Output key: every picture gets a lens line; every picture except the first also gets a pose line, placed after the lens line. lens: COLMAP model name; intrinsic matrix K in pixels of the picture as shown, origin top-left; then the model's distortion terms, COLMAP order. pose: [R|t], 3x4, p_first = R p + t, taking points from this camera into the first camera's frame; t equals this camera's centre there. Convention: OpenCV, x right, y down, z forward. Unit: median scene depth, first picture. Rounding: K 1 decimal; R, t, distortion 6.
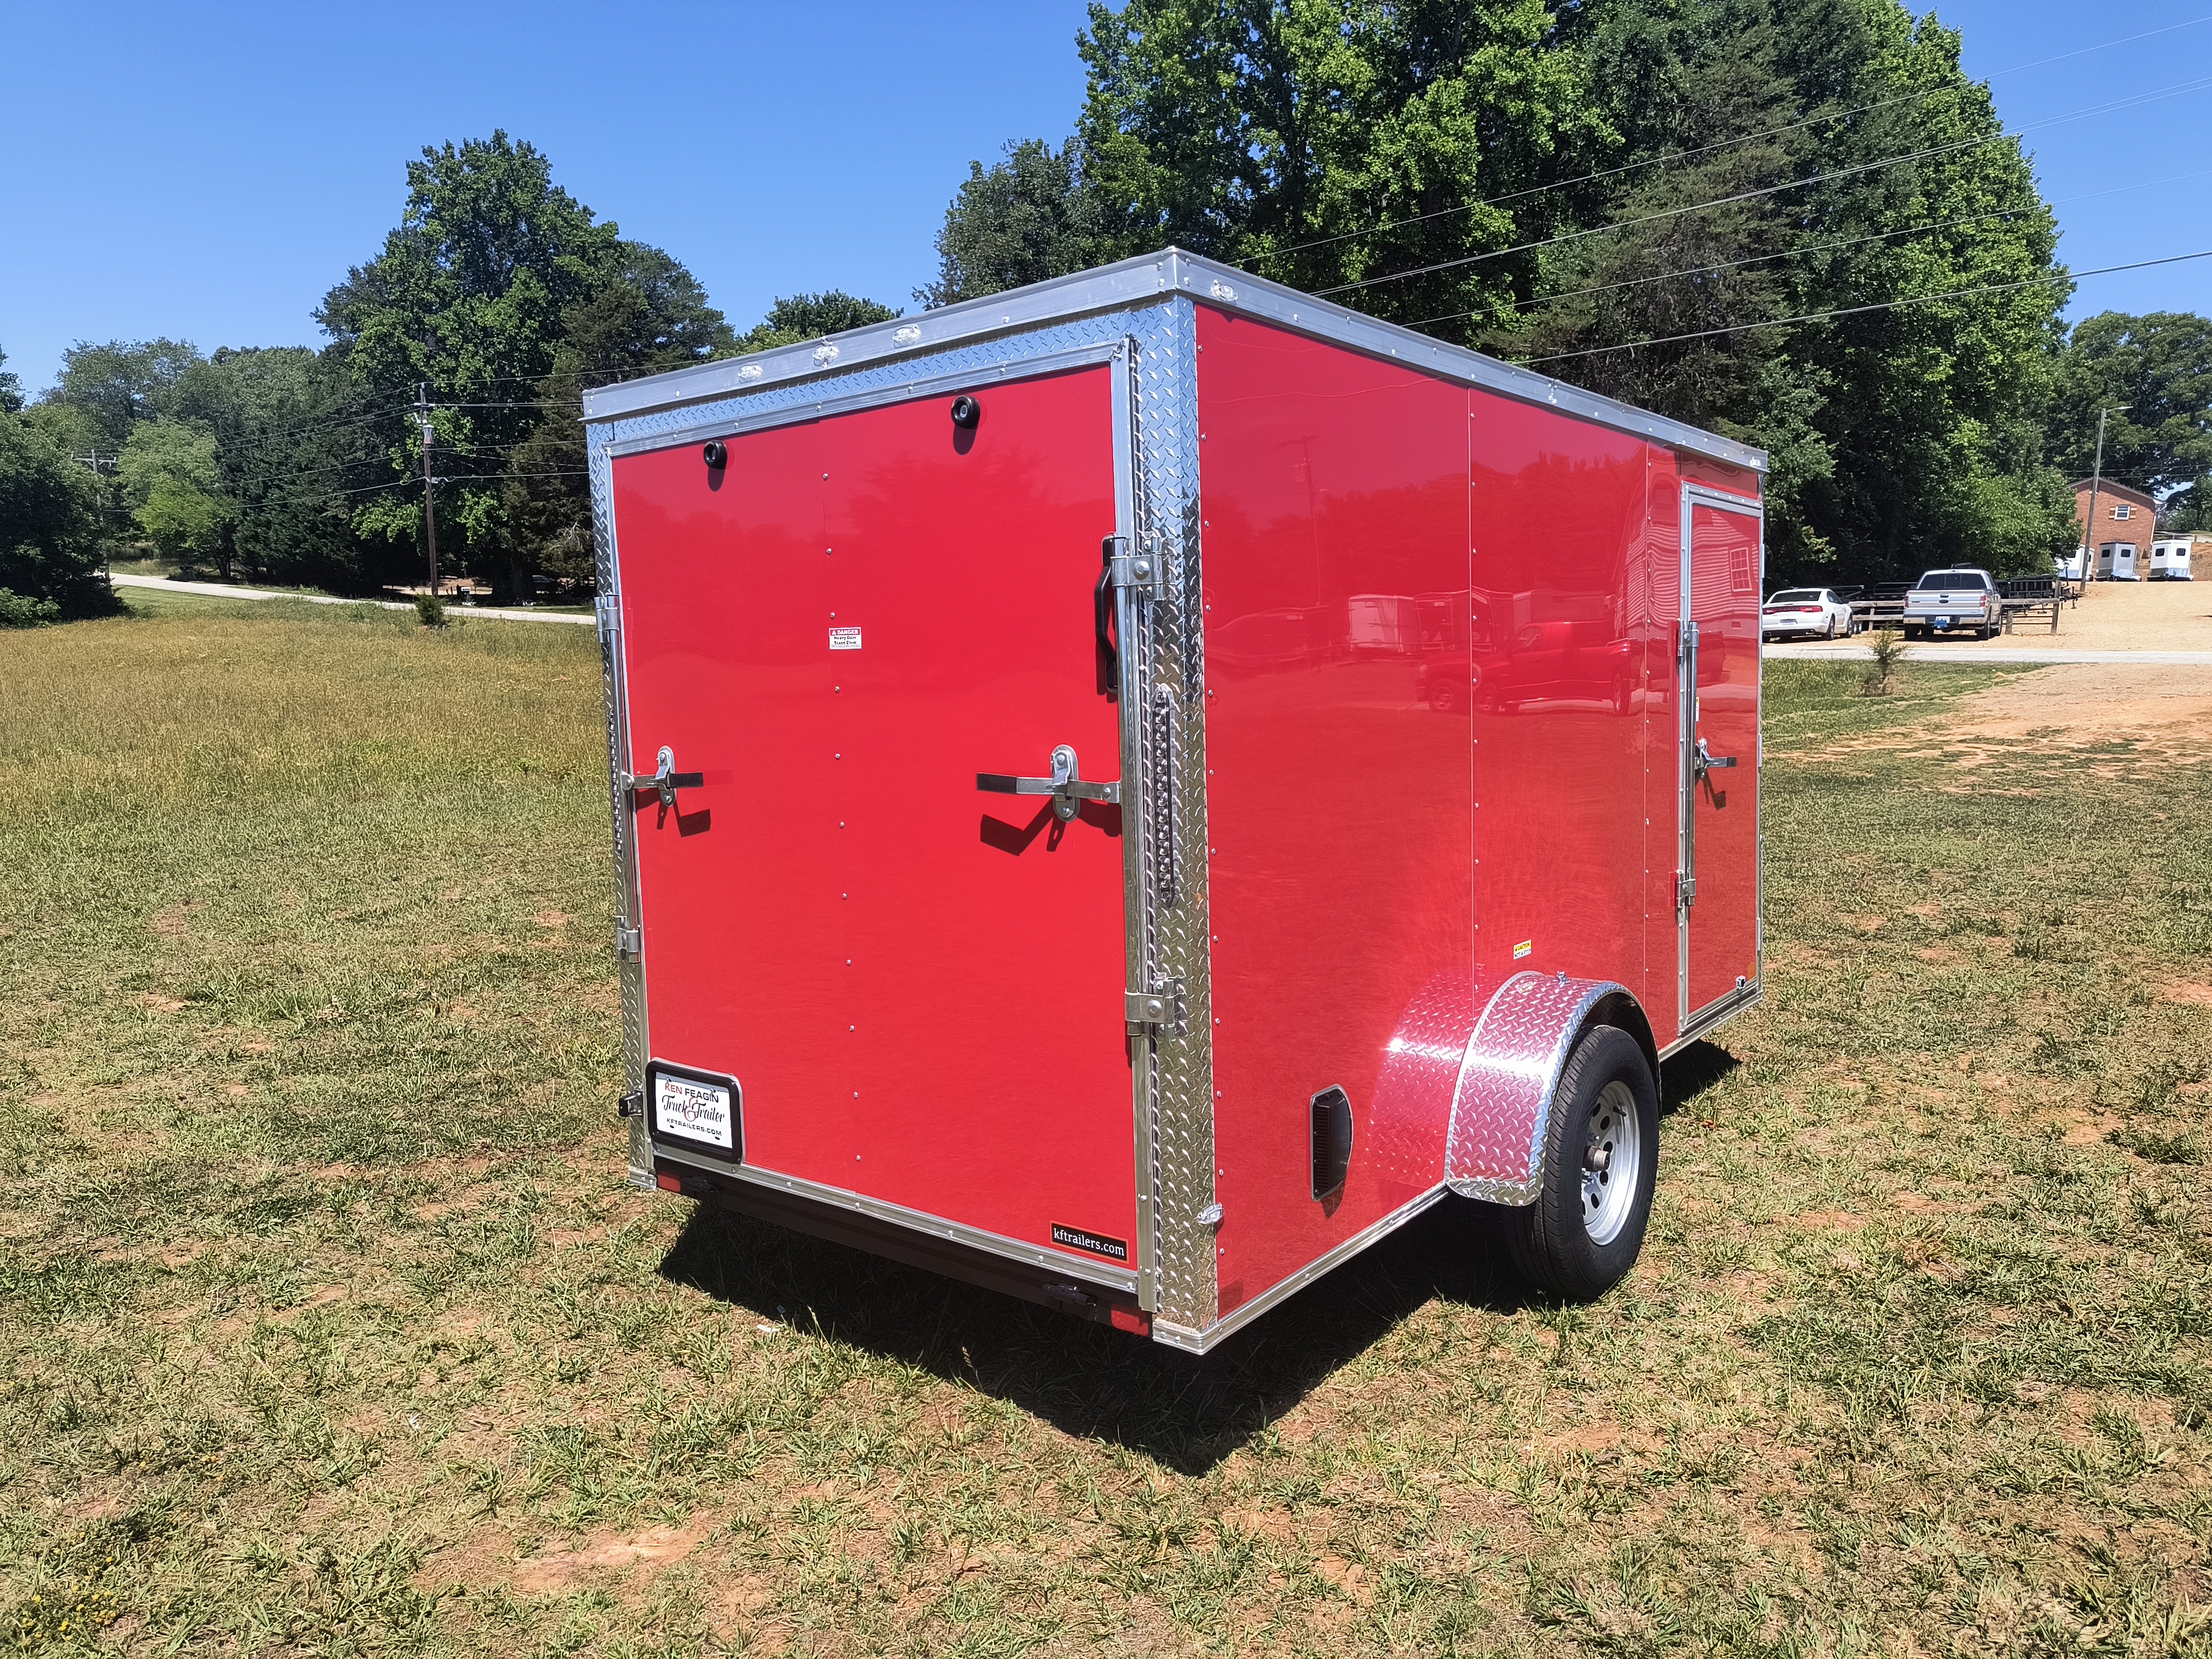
lens RADIAL K [[1499.0, 0, 1104.3], [0, 1499.0, 823.3], [0, 0, 1]] dist [0.004080, -0.007396]
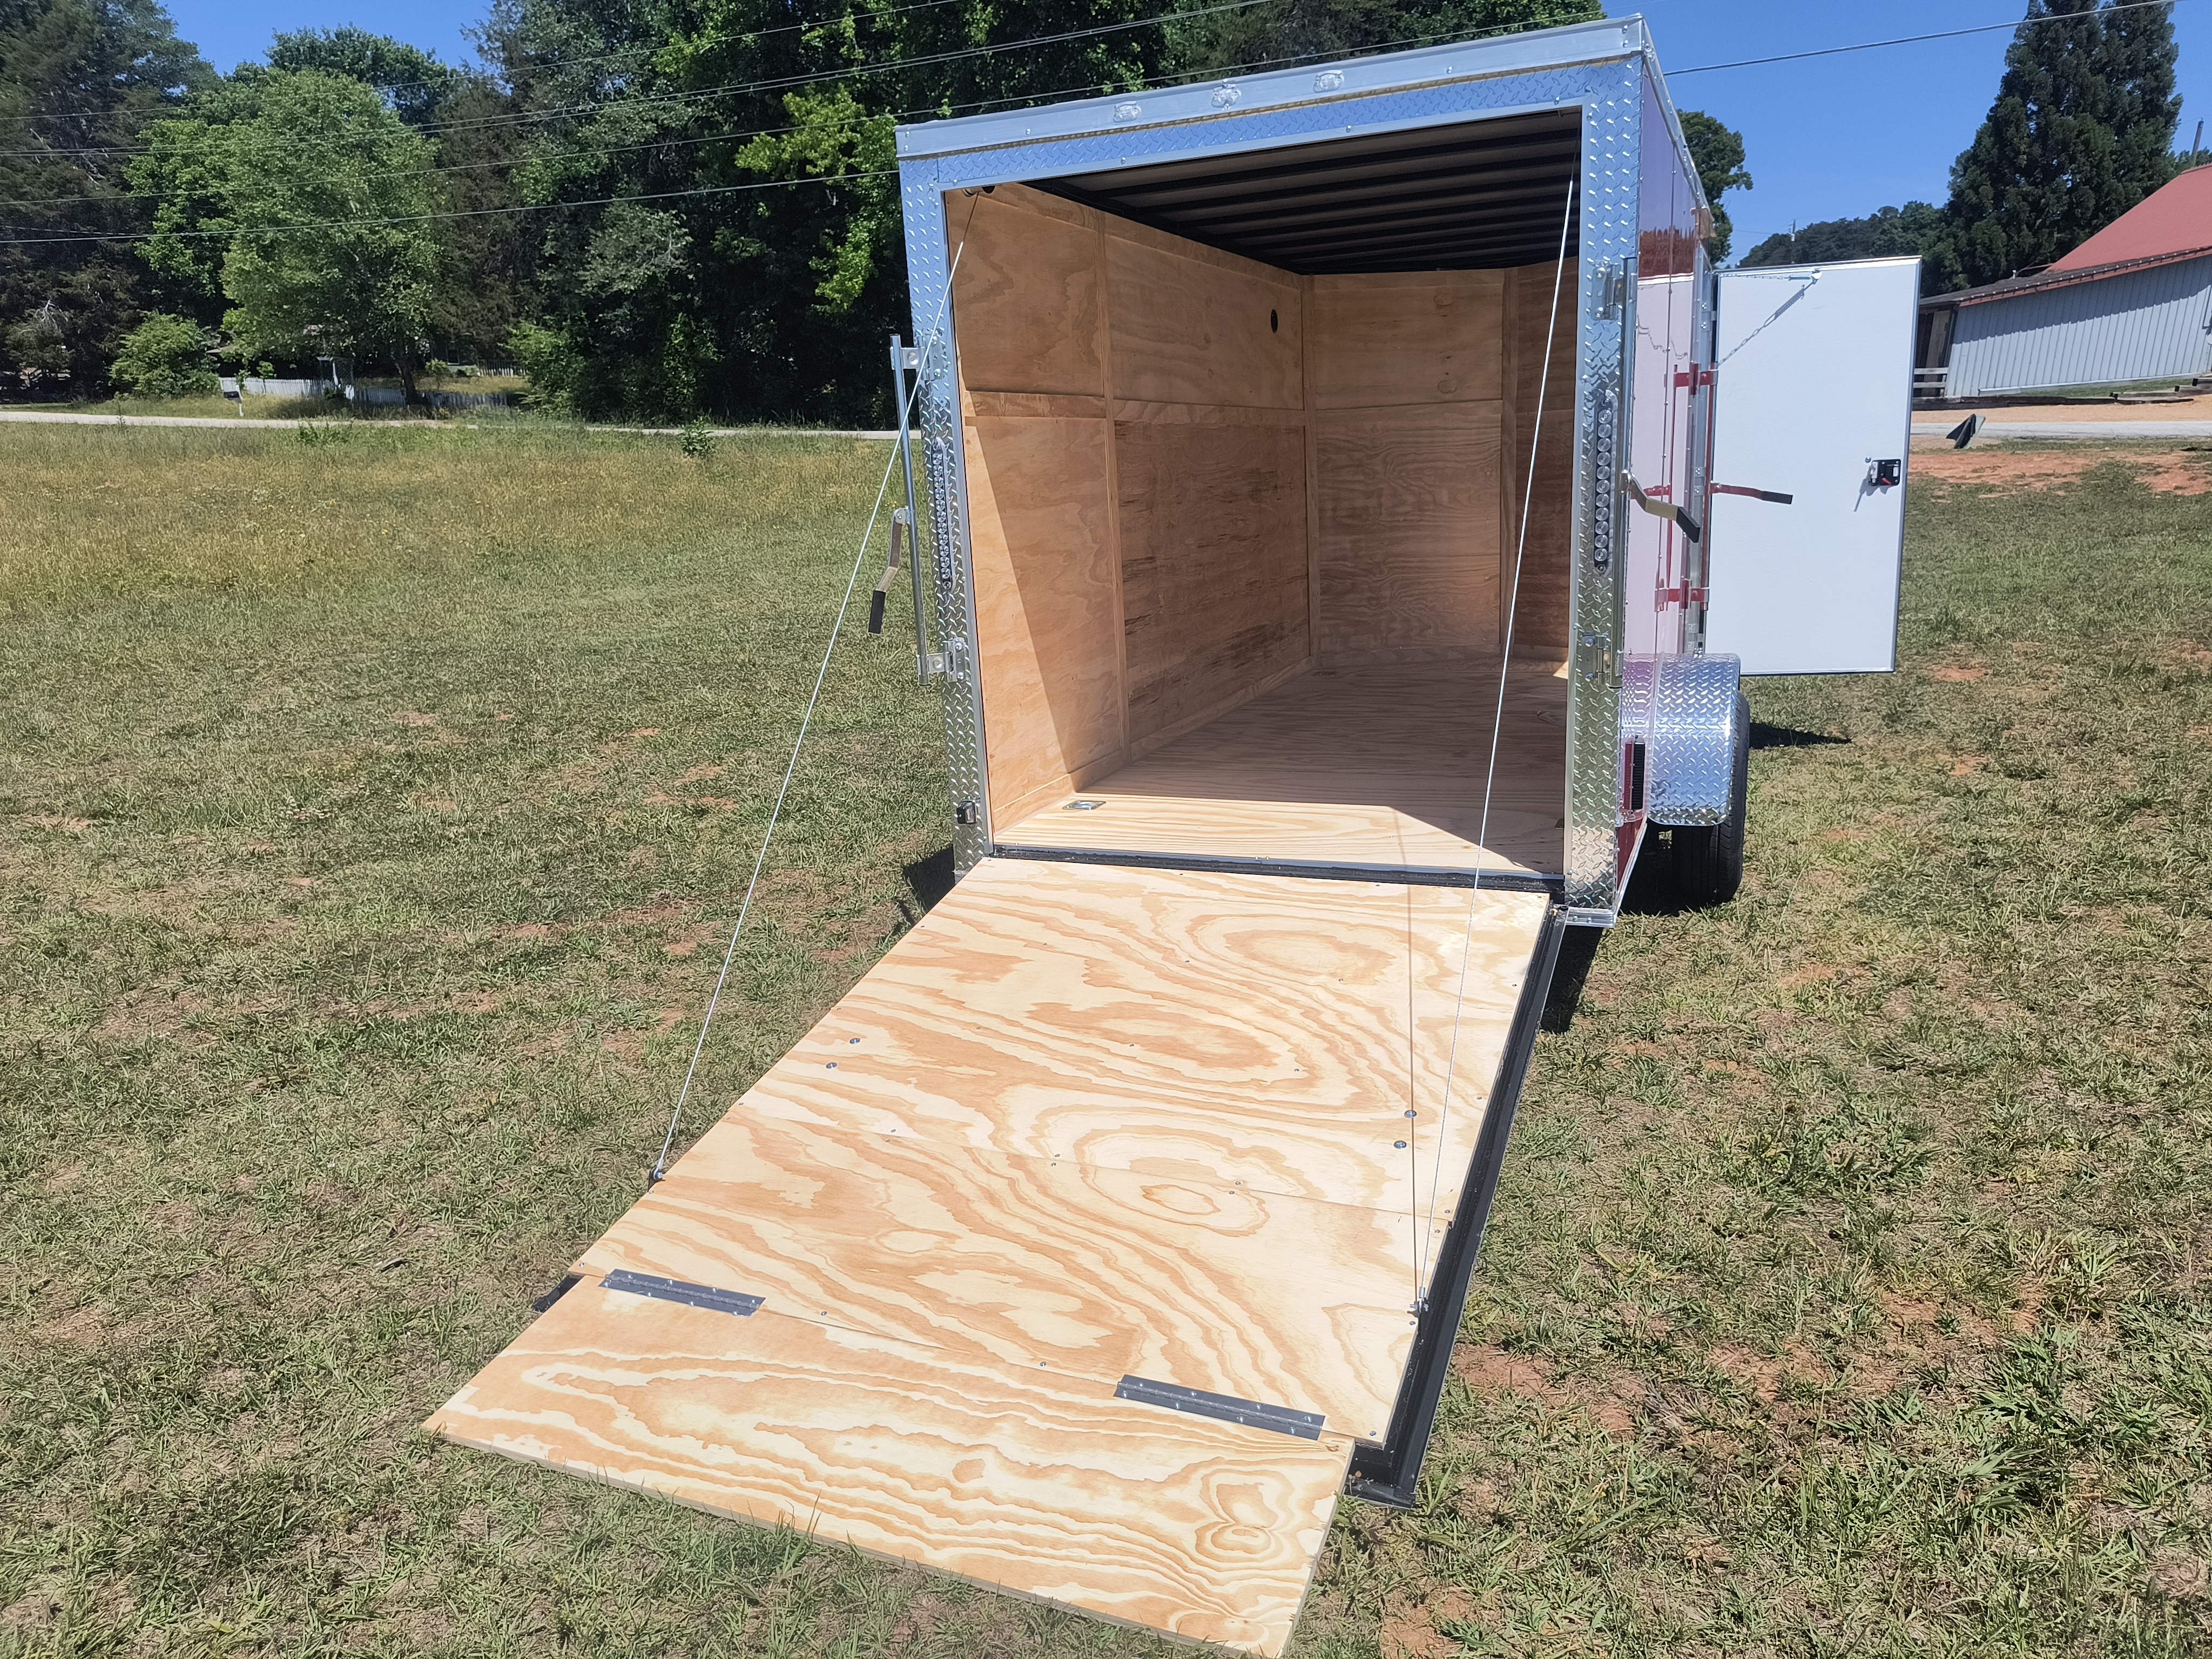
lens RADIAL K [[1499.0, 0, 1111.0], [0, 1499.0, 836.6], [0, 0, 1]] dist [0.004080, -0.007396]
pose [[0.964719, -0.082575, 0.249999, -0.384241], [0.046557, 0.988084, 0.146706, 0.038177], [-0.259134, -0.129891, 0.957067, -0.068365]]
